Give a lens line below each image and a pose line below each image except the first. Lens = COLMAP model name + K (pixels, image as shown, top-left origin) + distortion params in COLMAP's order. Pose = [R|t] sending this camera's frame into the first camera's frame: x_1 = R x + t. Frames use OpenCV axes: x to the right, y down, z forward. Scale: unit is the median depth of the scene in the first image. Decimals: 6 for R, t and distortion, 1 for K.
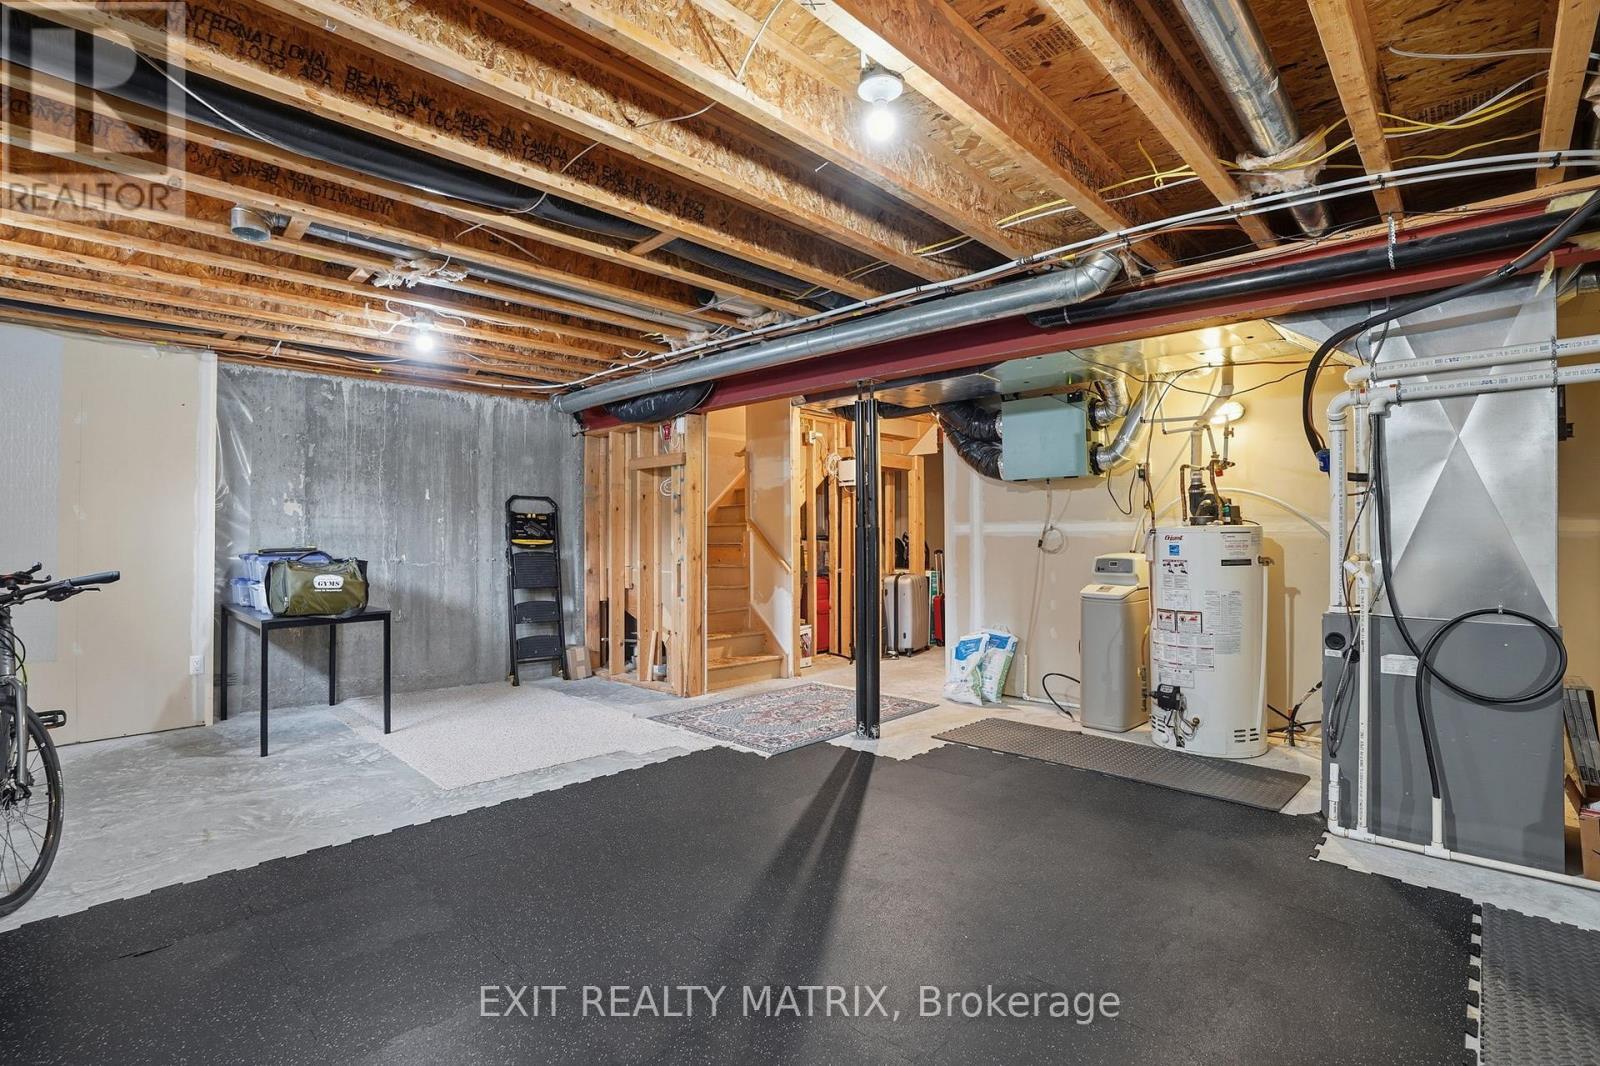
lens RADIAL K [[755.6, 0, 786.3], [0, 755.6, 529.0], [0, 0, 1]] dist [-0.058647, 0.019044]
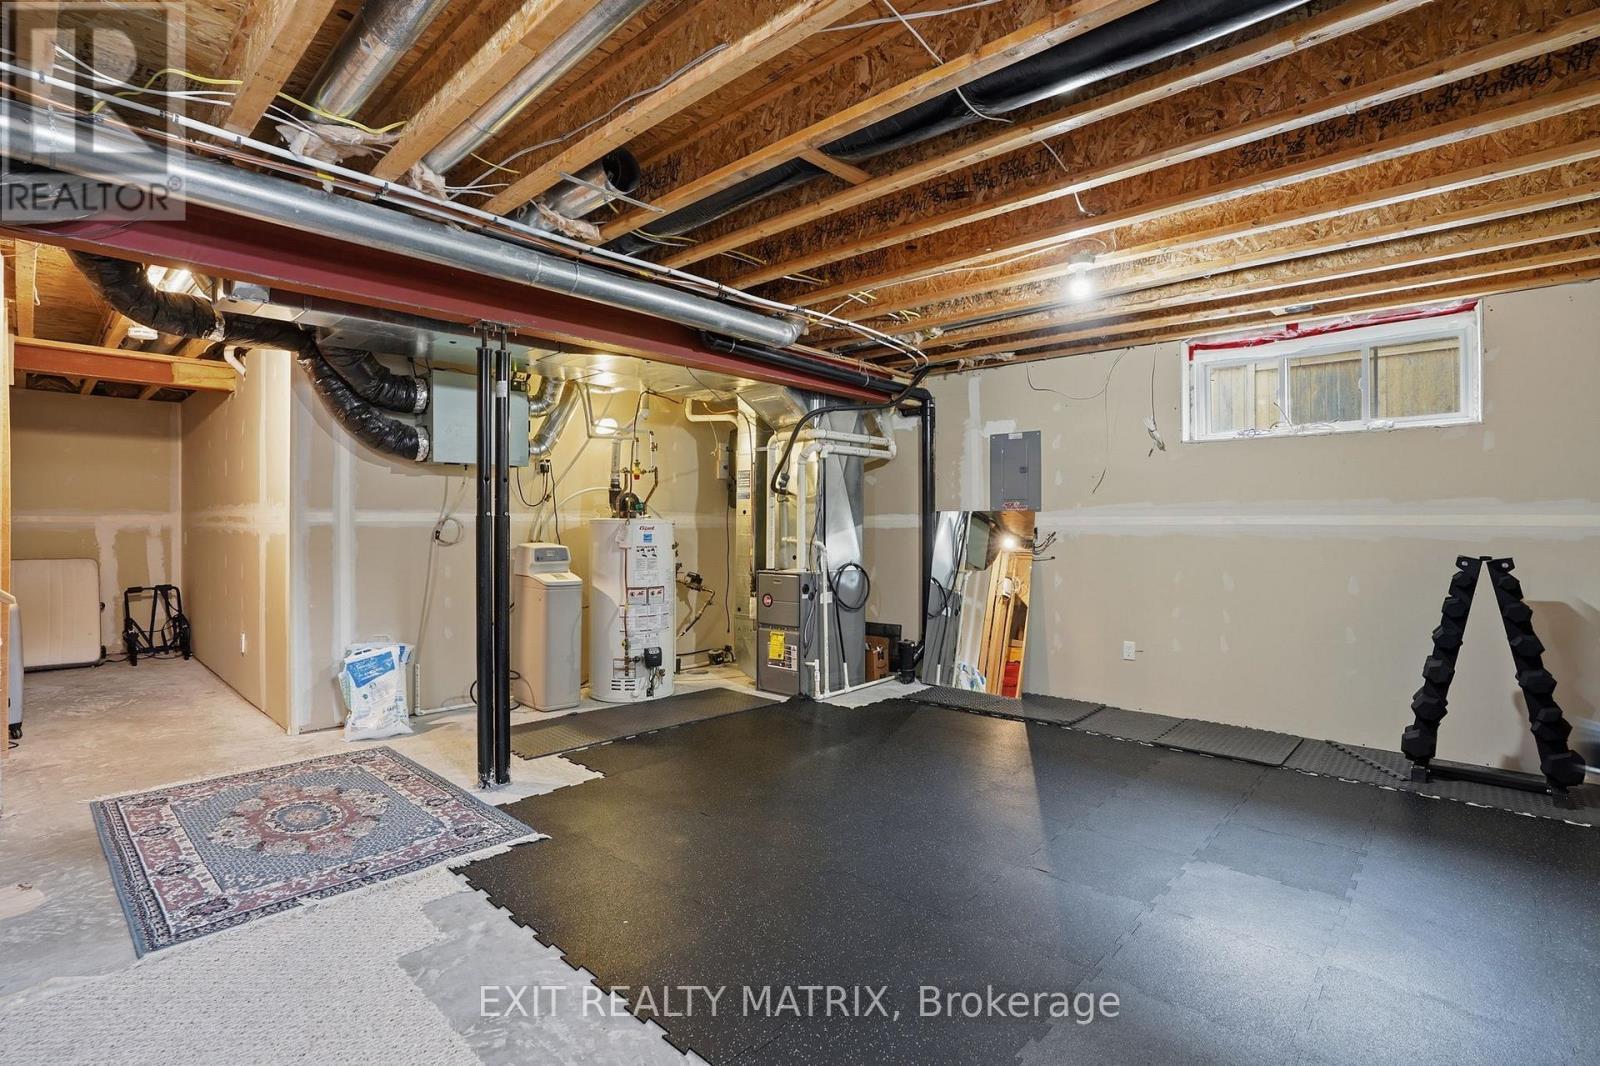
lens RADIAL K [[755.6, 0, 796.8], [0, 755.6, 539.6], [0, 0, 1]] dist [-0.058647, 0.019044]
pose [[-0.017867, -0.016766, 0.999700, -0.722535], [-0.009858, 0.999814, 0.016592, 0.007376], [-0.999792, -0.009559, -0.018029, 0.766353]]
